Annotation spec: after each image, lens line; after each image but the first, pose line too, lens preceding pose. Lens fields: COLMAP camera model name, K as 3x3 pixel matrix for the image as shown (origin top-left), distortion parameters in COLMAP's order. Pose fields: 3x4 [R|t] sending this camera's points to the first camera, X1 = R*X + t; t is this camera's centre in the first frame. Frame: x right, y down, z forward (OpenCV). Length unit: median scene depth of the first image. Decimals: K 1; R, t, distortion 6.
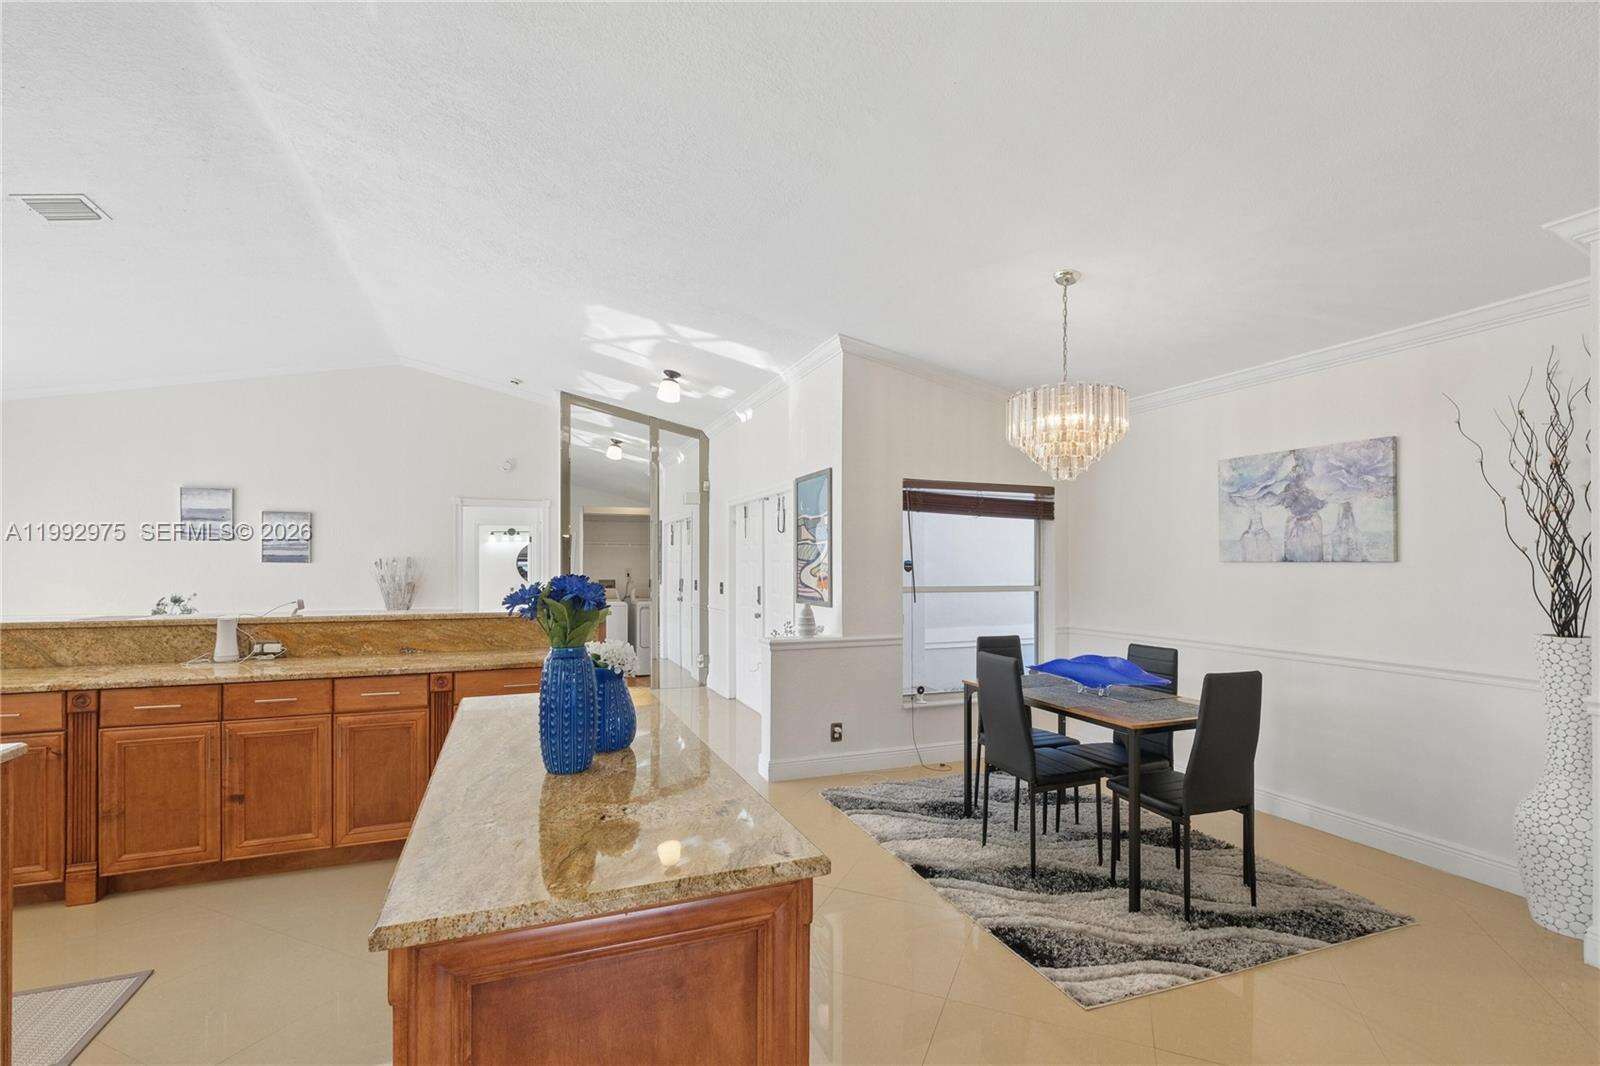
lens RADIAL K [[706.8, 0, 799.2], [0, 706.8, 560.0], [0, 0, 1]] dist [0.000151, 0.000018]
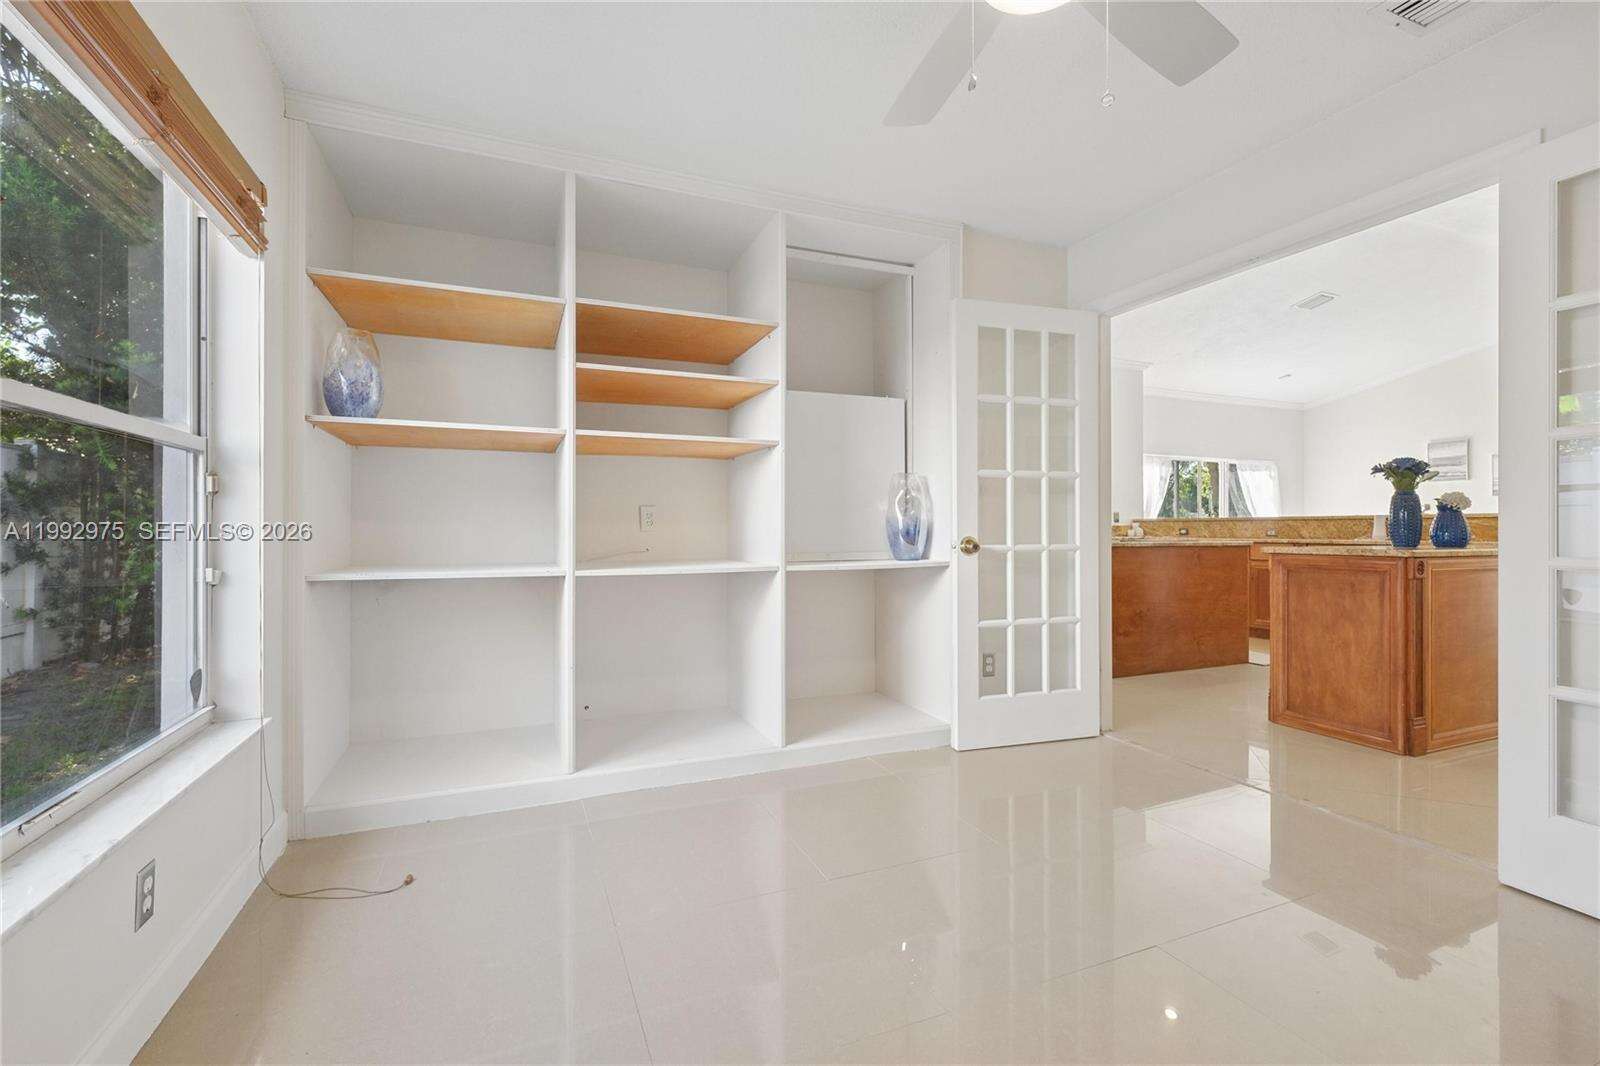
lens RADIAL K [[706.8, 0, 791.9], [0, 706.8, 533.4], [0, 0, 1]] dist [0.000151, 0.000018]
pose [[0.010390, 0.005686, -0.999930, 0.664706], [0.002918, 0.999979, 0.005716, 0.083719], [0.999942, -0.002977, 0.010373, -0.334333]]
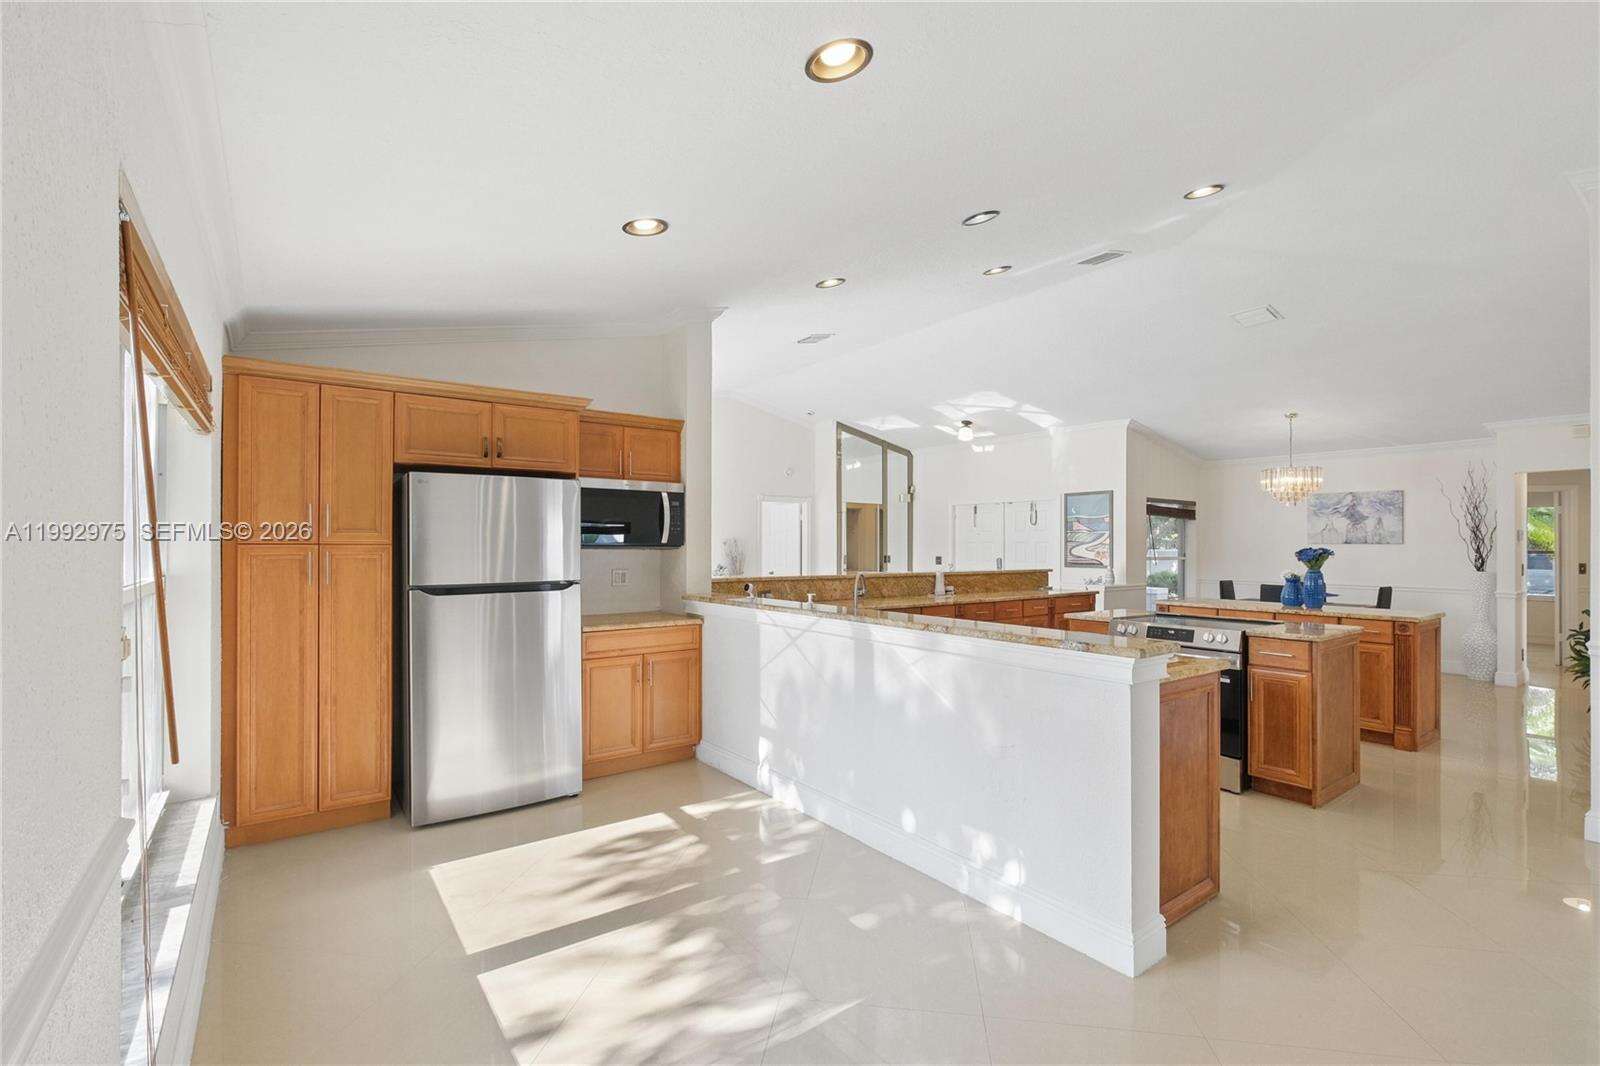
lens RADIAL K [[706.8, 0, 797.5], [0, 706.8, 534.1], [0, 0, 1]] dist [0.000151, 0.000018]
pose [[0.965715, 0.006006, 0.259534, -1.228782], [-0.003660, 0.999948, -0.009522, 0.000019], [-0.259578, 0.008246, 0.965687, -0.535980]]
